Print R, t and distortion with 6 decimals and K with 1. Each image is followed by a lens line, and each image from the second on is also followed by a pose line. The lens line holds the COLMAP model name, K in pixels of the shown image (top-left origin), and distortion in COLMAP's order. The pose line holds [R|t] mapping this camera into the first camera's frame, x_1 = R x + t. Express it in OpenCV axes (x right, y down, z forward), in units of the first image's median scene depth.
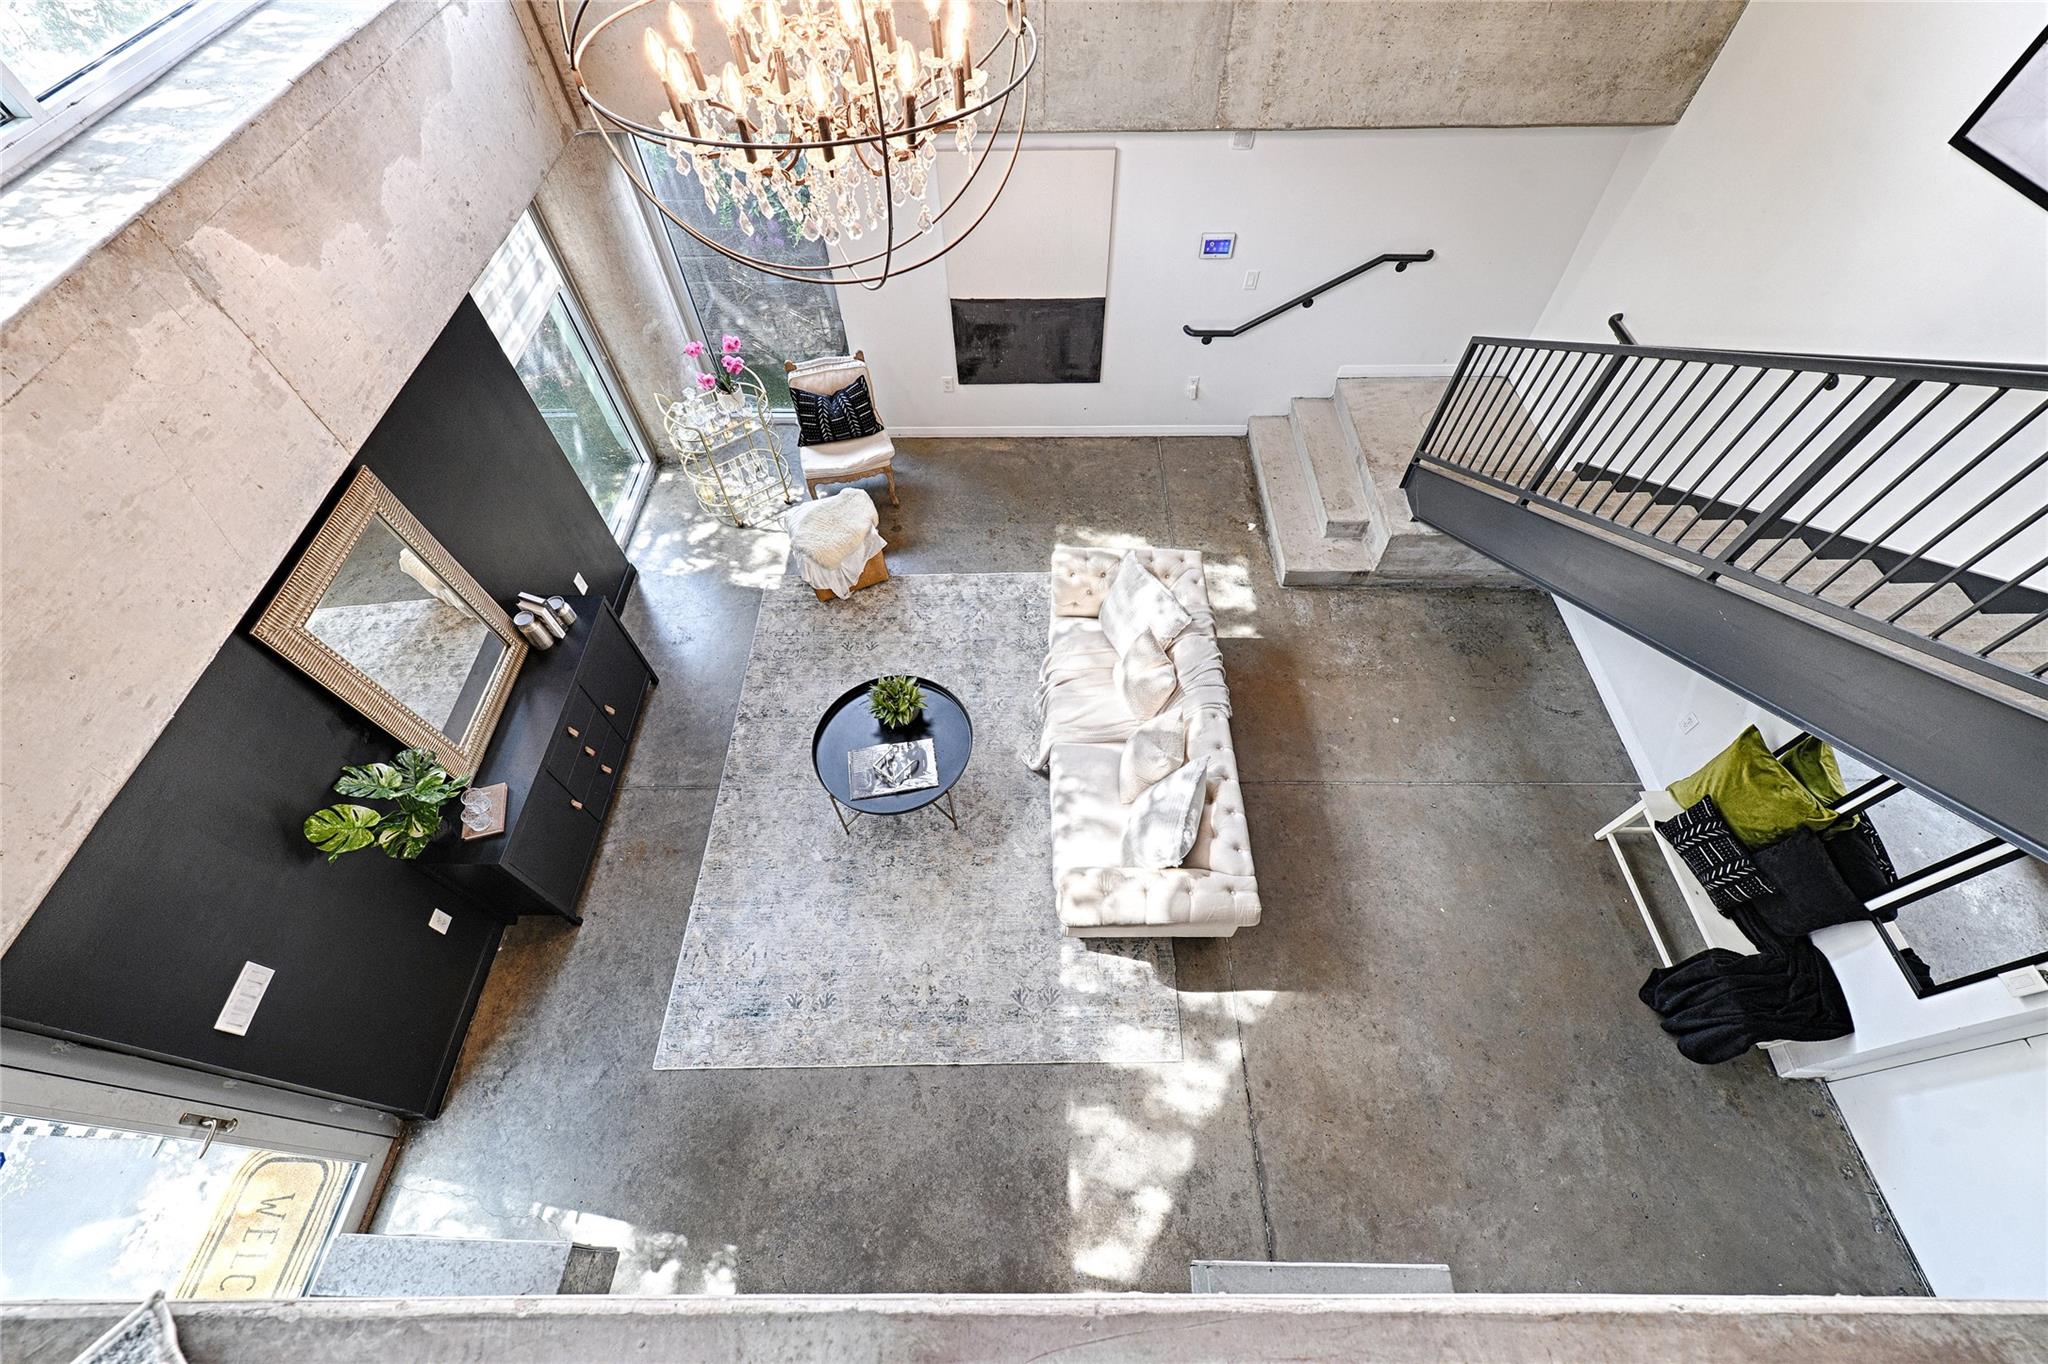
lens RADIAL K [[823.7, 0, 1034.5], [0, 823.7, 677.6], [0, 0, 1]] dist [0.010911, 0.000177]
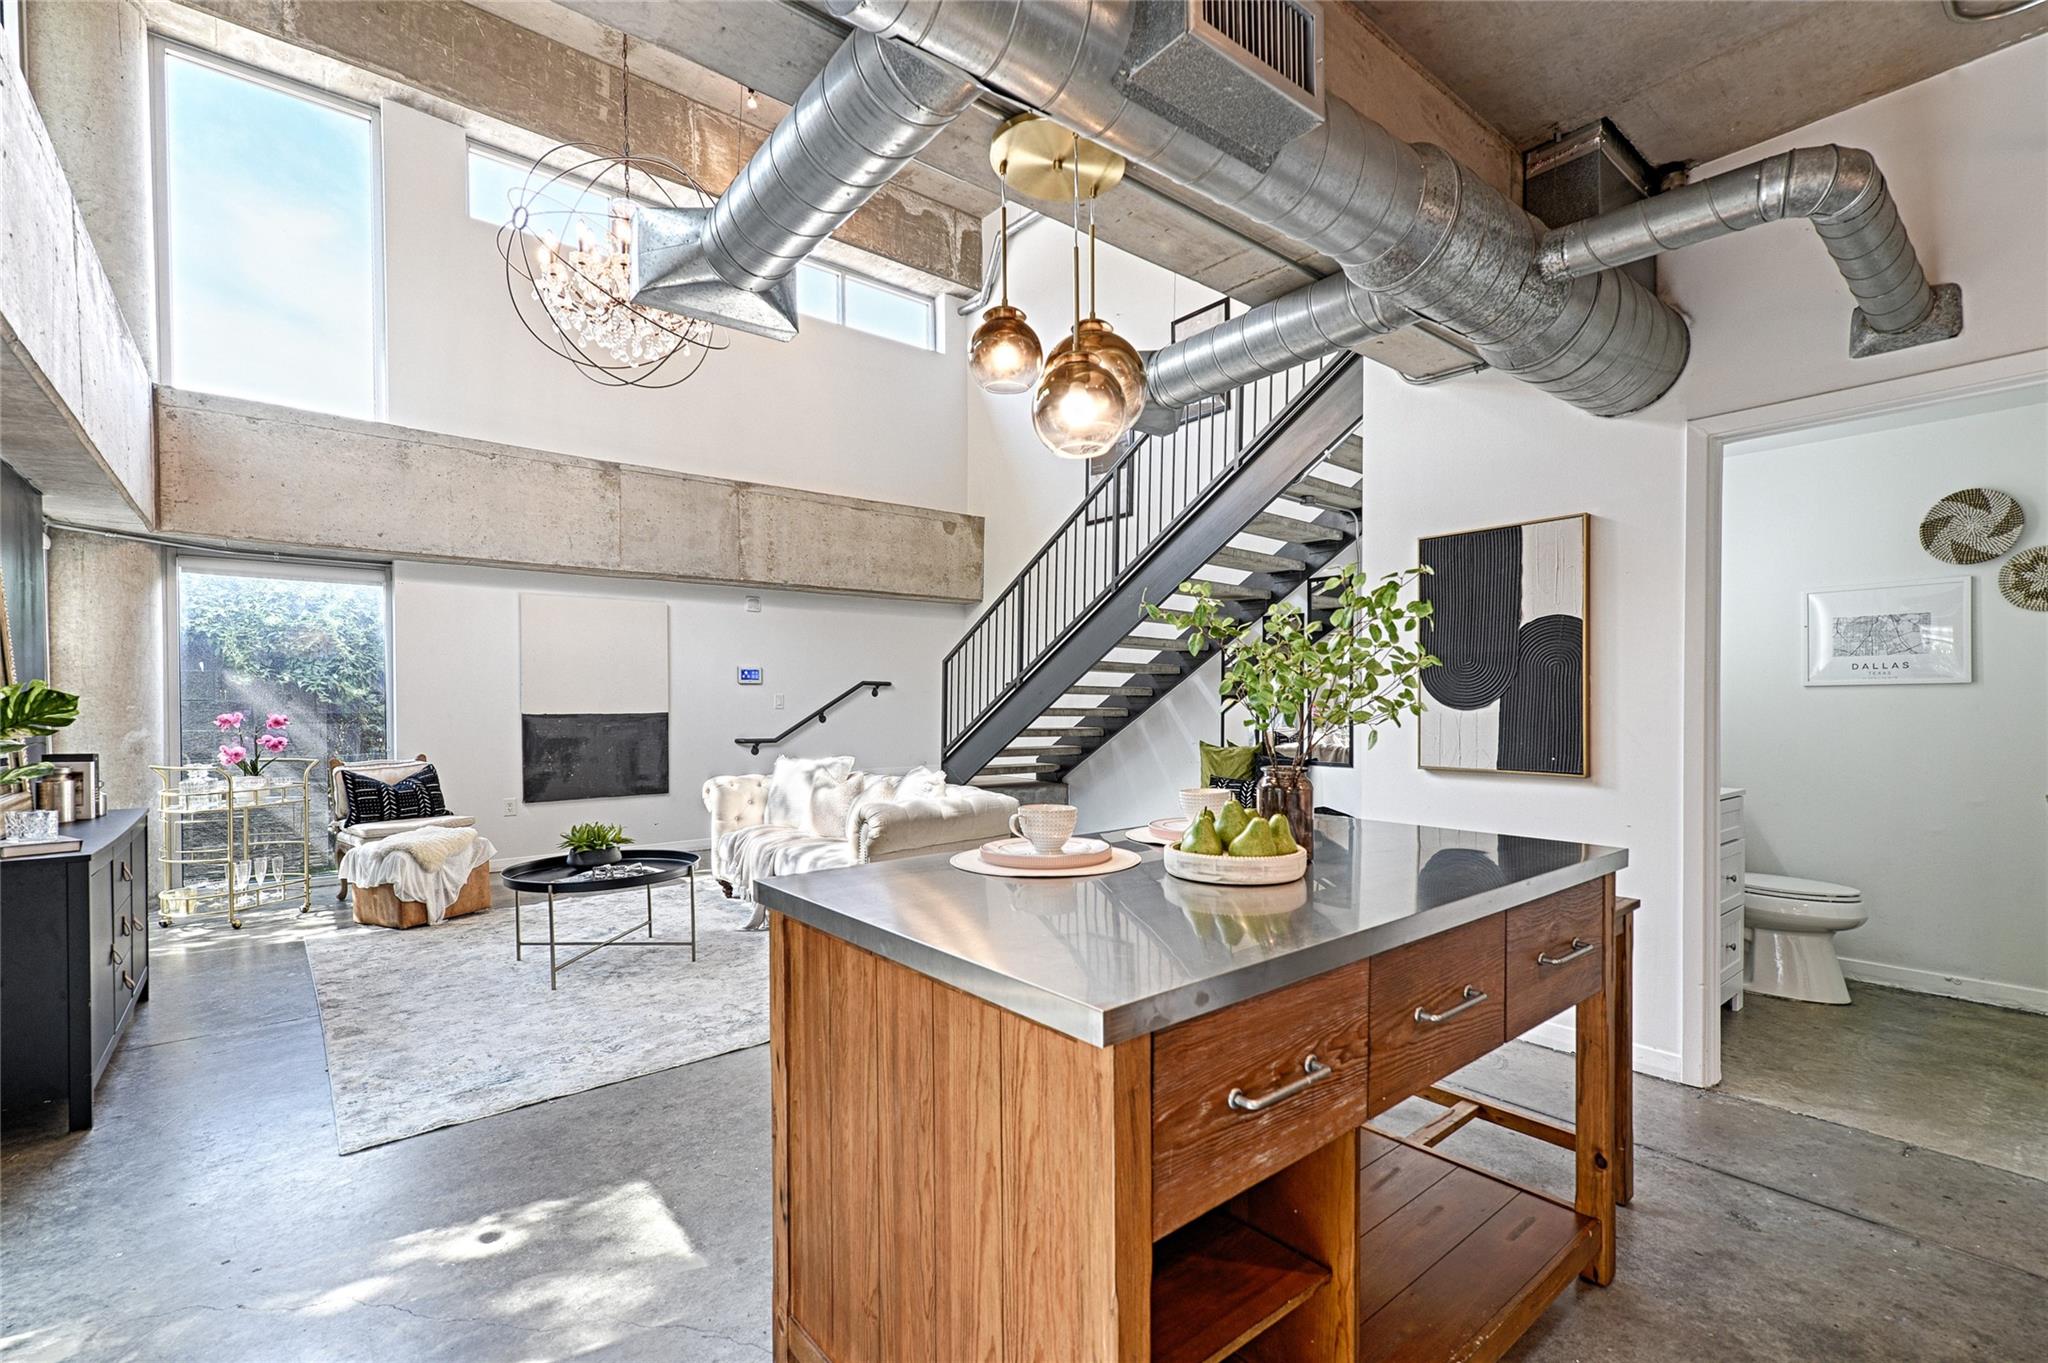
lens RADIAL K [[905.2, 0, 1052.6], [0, 905.2, 711.2], [0, 0, 1]] dist [0.009136, -0.000031]
pose [[0.766002, -0.006603, 0.642805, -0.356660], [0.525400, 0.582595, -0.620111, 0.701151], [-0.370400, 0.812736, 0.449738, 0.190851]]
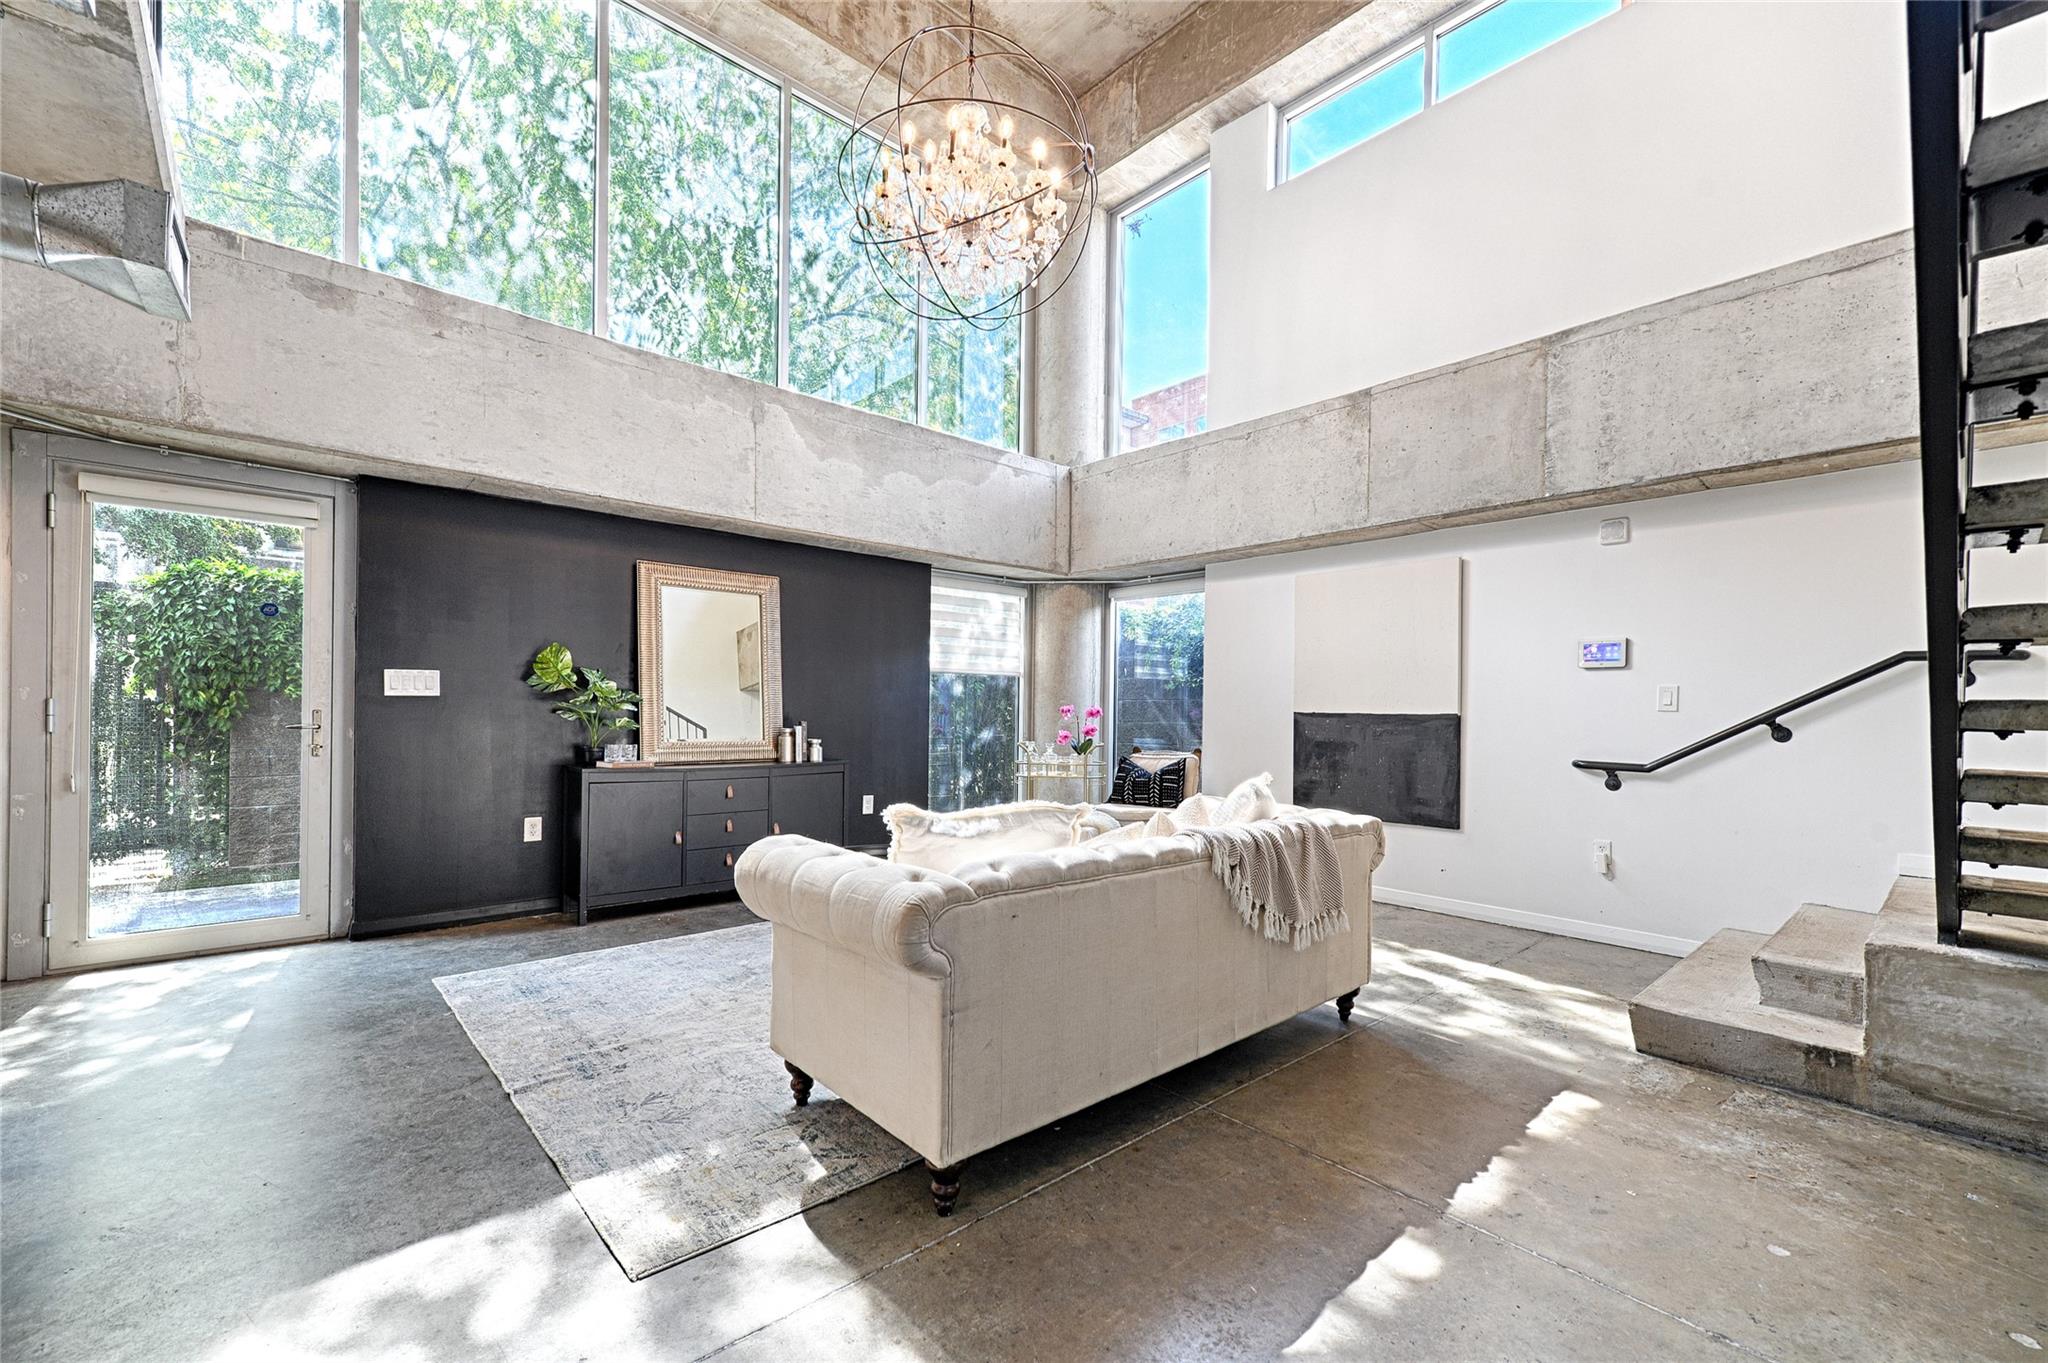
lens RADIAL K [[844.3, 0, 1034.1], [0, 844.3, 711.1], [0, 0, 1]] dist [0.012510, -0.000087]
pose [[0.669687, 0.013244, -0.742526, 0.462635], [-0.616126, 0.568120, -0.545553, 0.298990], [0.414619, 0.822839, 0.388622, 0.496257]]
